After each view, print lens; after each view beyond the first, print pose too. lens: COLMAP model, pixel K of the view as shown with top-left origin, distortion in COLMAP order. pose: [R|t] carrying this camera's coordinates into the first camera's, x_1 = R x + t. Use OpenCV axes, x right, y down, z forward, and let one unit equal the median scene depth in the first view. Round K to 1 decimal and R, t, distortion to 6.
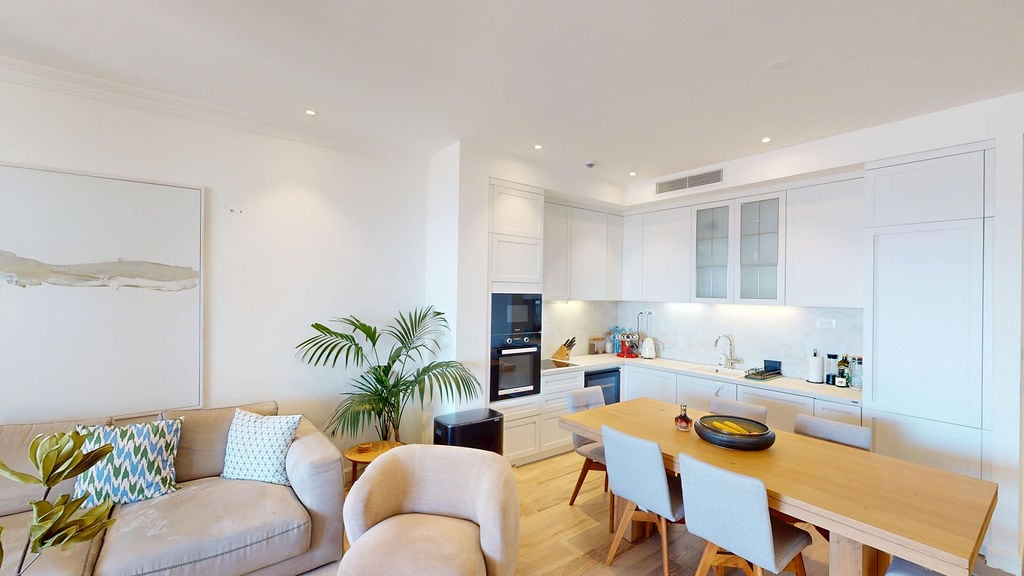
lens RADIAL K [[436.6, 0, 502.4], [0, 436.6, 292.0], [0, 0, 1]] dist [0.007811, -0.001797]
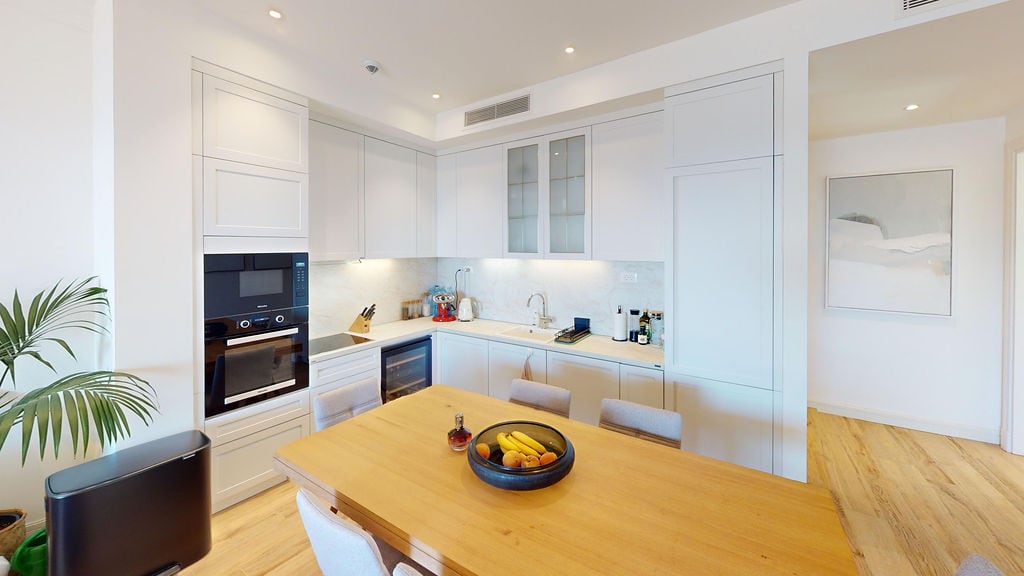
lens RADIAL K [[373.7, 0, 514.3], [0, 373.7, 287.8], [0, 0, 1]] dist [-0.000893, 0.000818]
pose [[0.938929, -0.055670, 0.339578, 0.217176], [0.019142, 0.993749, 0.109986, 0.000641], [-0.343578, -0.096769, 0.934125, 0.315816]]
